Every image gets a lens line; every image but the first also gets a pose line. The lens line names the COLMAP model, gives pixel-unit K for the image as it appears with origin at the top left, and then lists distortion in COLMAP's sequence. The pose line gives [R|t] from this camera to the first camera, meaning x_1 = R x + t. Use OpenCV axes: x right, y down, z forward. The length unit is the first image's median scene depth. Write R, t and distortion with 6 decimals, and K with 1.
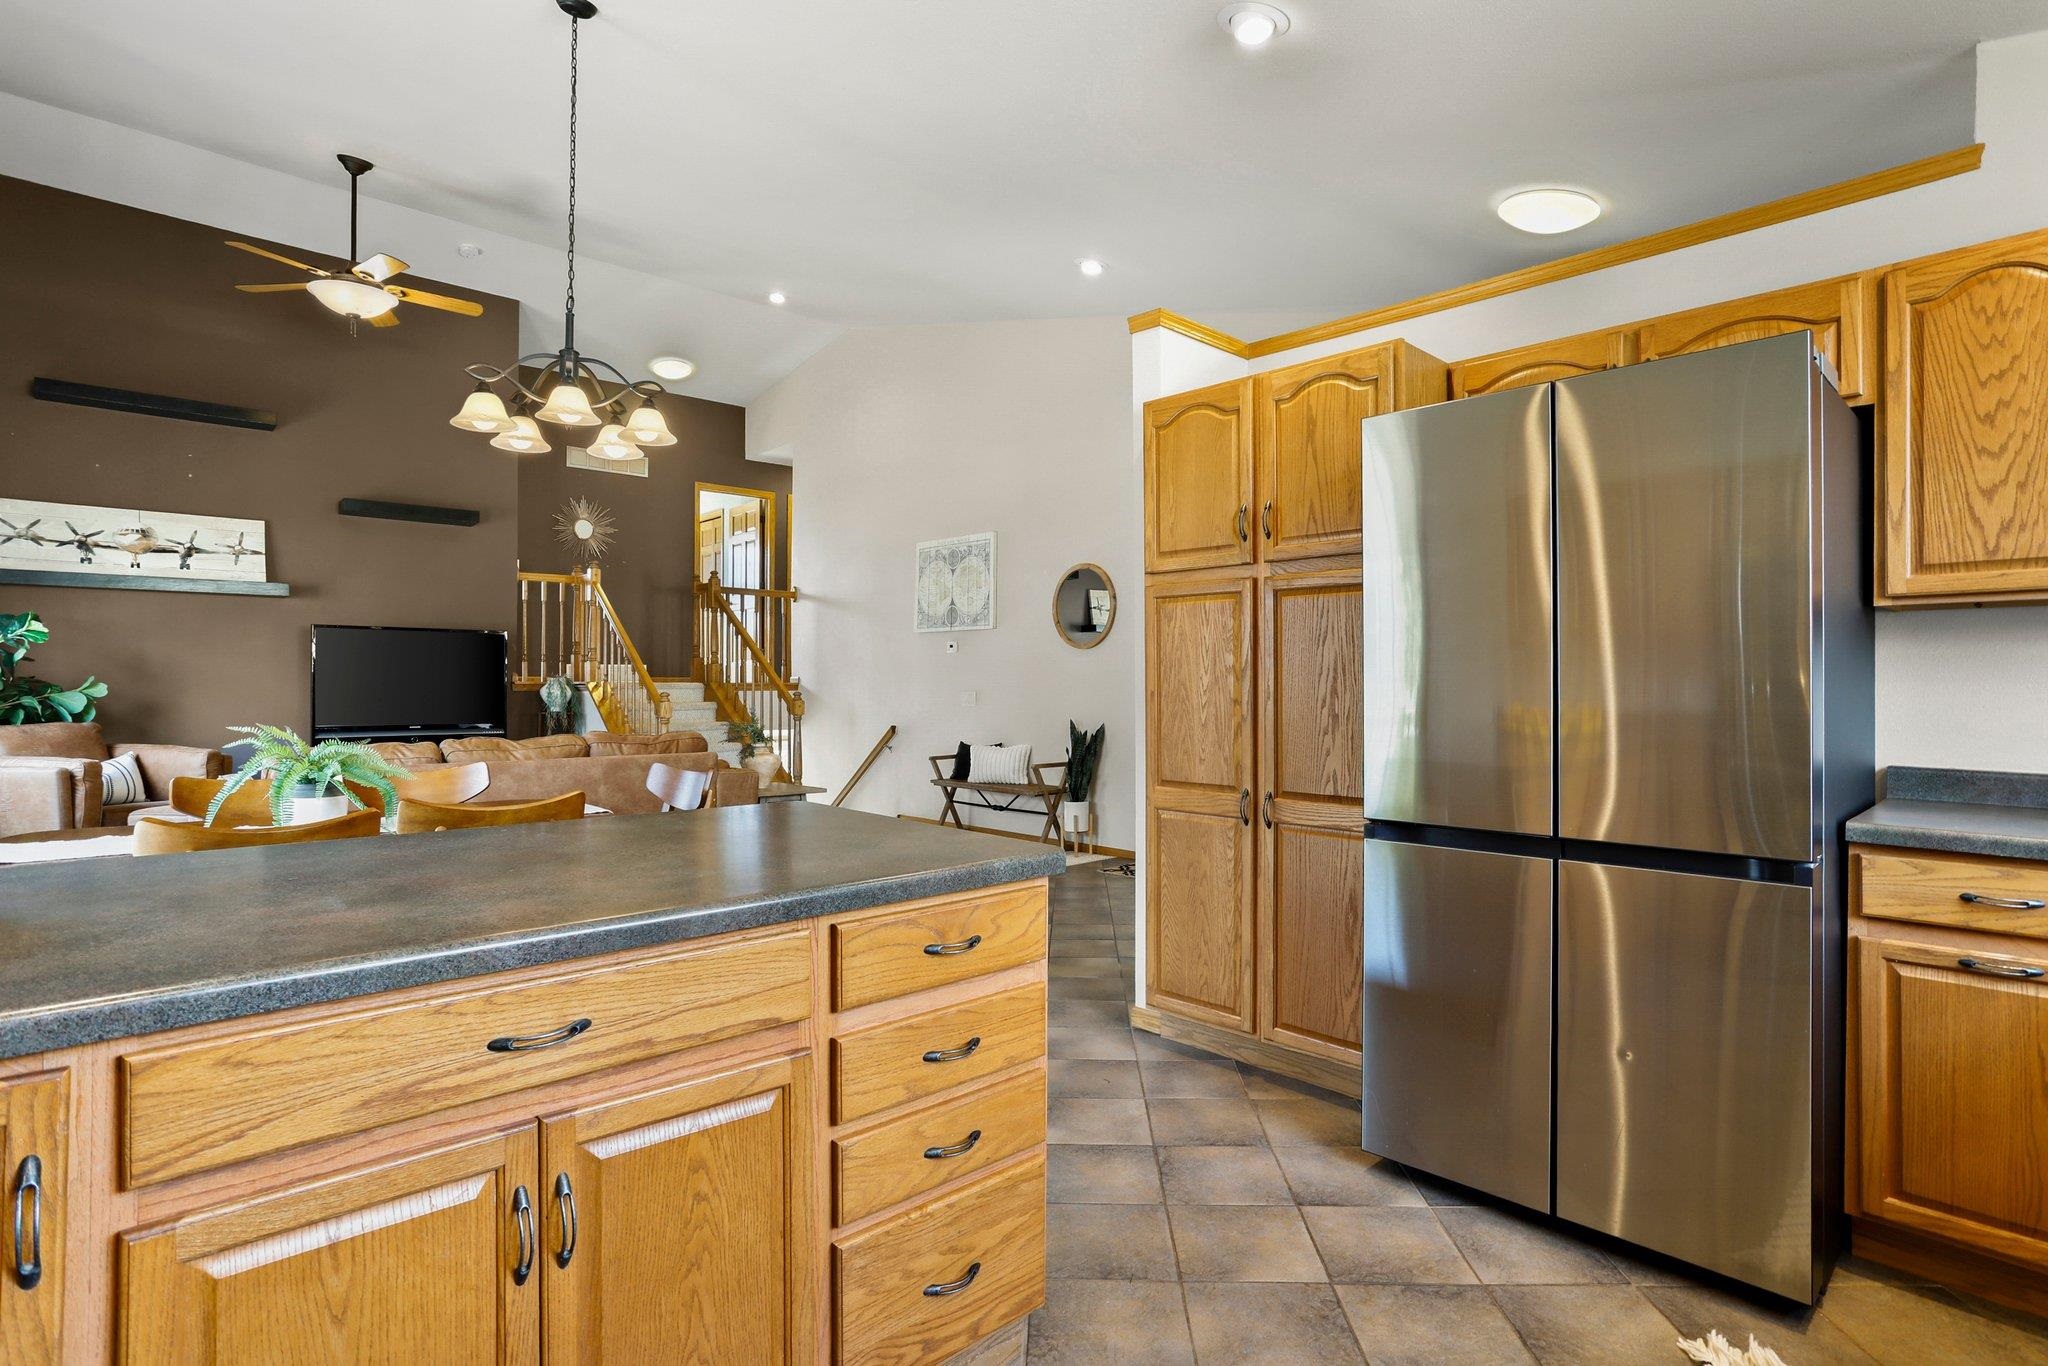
lens RADIAL K [[1016.9, 0, 1031.7], [0, 1016.9, 681.3], [0, 0, 1]] dist [-0.055932, 0.035200]
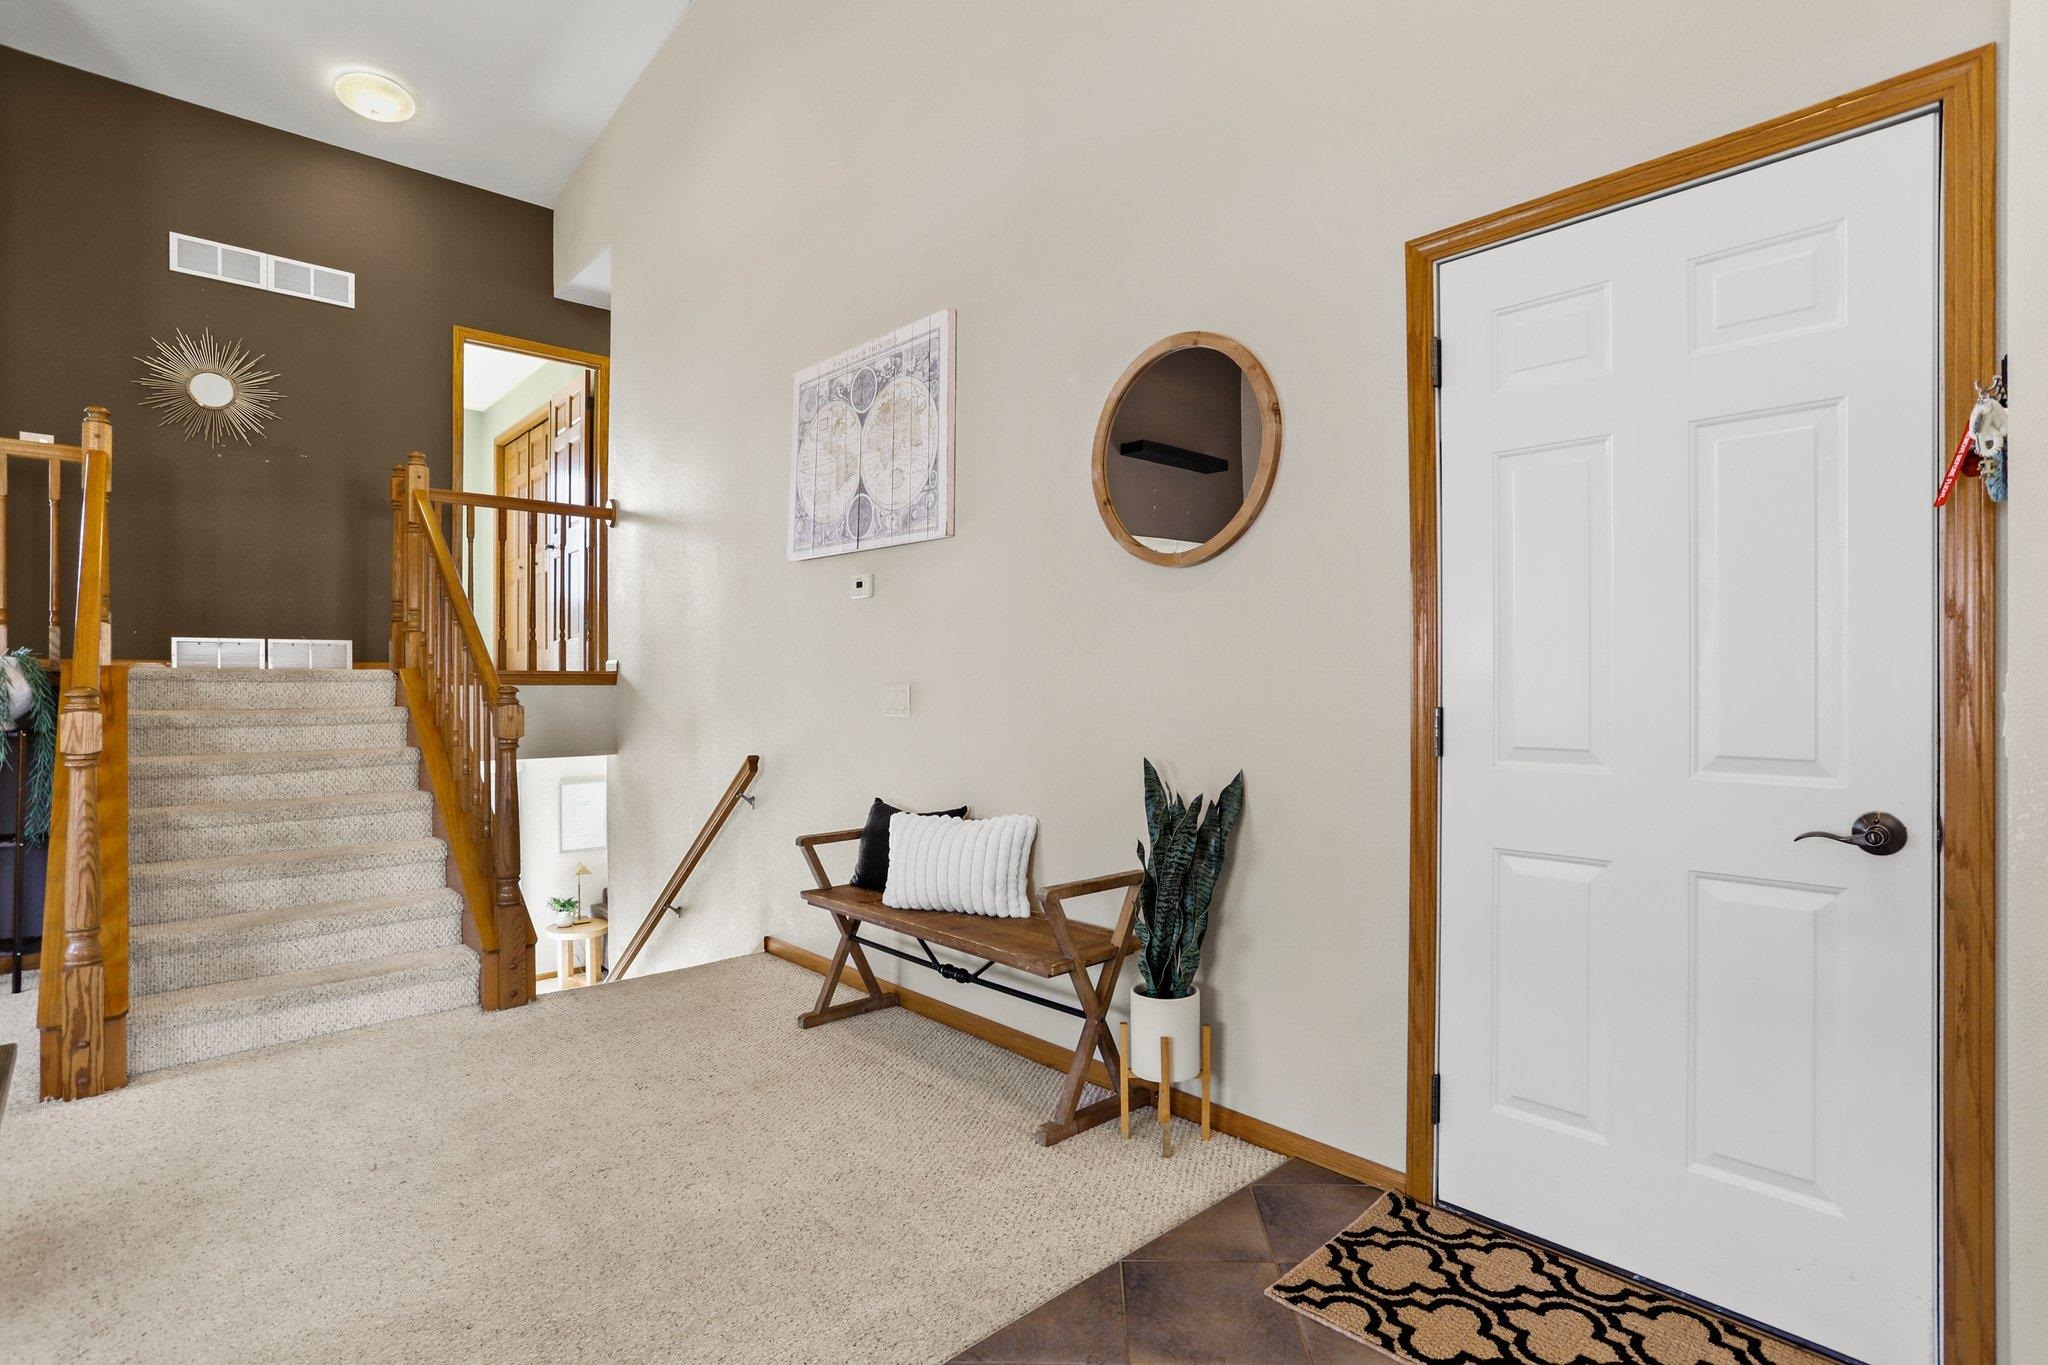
lens RADIAL K [[1016.9, 0, 1031.7], [0, 1016.9, 680.8], [0, 0, 1]] dist [-0.055932, 0.035200]
pose [[0.999994, -0.001488, -0.003109, -0.001170], [0.001490, 0.999999, 0.000601, 0.008381], [0.003108, -0.000606, 0.999995, 0.572762]]
